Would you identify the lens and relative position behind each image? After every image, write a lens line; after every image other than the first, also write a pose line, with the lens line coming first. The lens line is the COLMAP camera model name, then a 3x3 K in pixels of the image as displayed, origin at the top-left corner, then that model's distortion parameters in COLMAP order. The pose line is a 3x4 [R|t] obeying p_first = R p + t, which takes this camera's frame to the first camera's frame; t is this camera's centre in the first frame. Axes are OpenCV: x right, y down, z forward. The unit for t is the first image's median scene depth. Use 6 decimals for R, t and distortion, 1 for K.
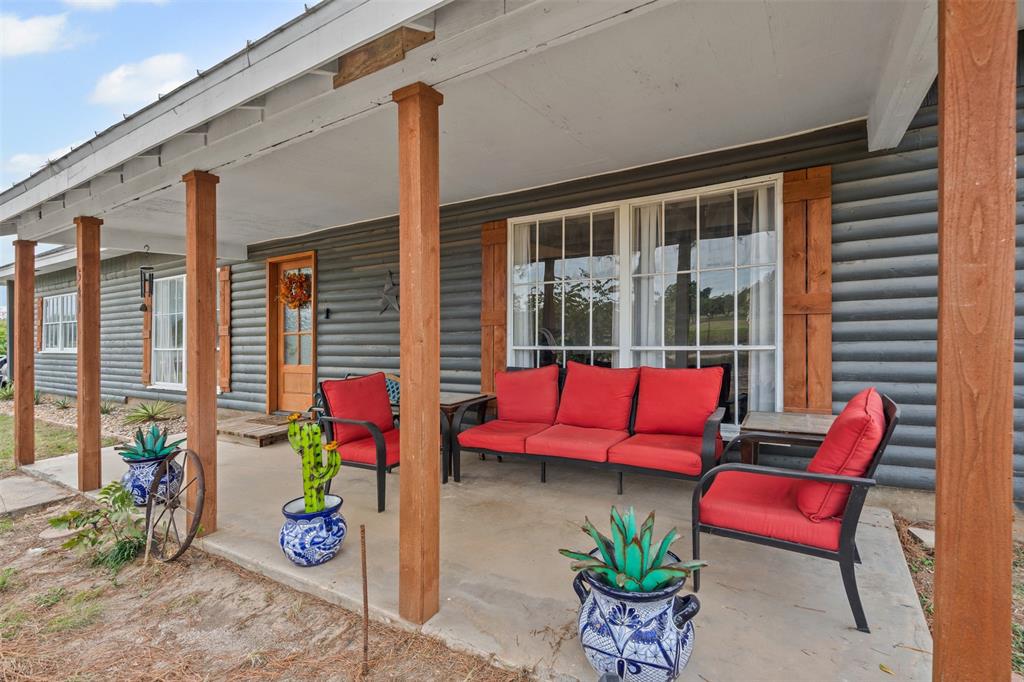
lens RADIAL K [[460.7, 0, 541.8], [0, 460.7, 273.5], [0, 0, 1]] dist [-0.007450, 0.002386]
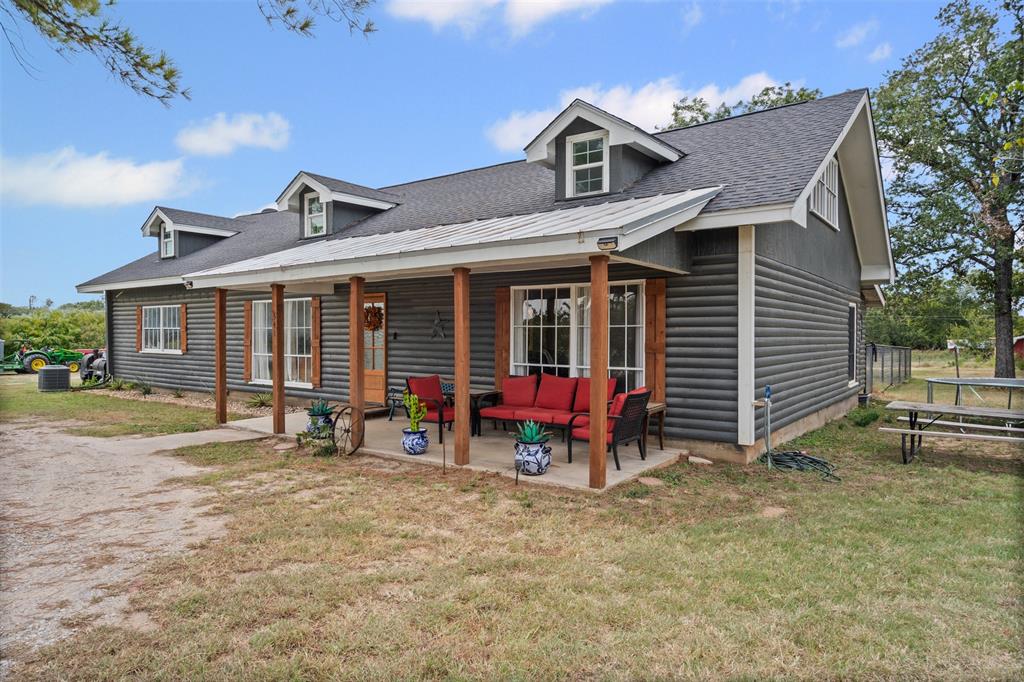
lens RADIAL K [[614.5, 0, 512.7], [0, 614.5, 340.4], [0, 0, 1]] dist [-0.009854, -0.000559]
pose [[0.988848, 0.028532, -0.146172, 0.250744], [-0.009113, 0.991230, 0.131836, -0.208392], [0.148652, -0.129034, 0.980435, -1.129814]]
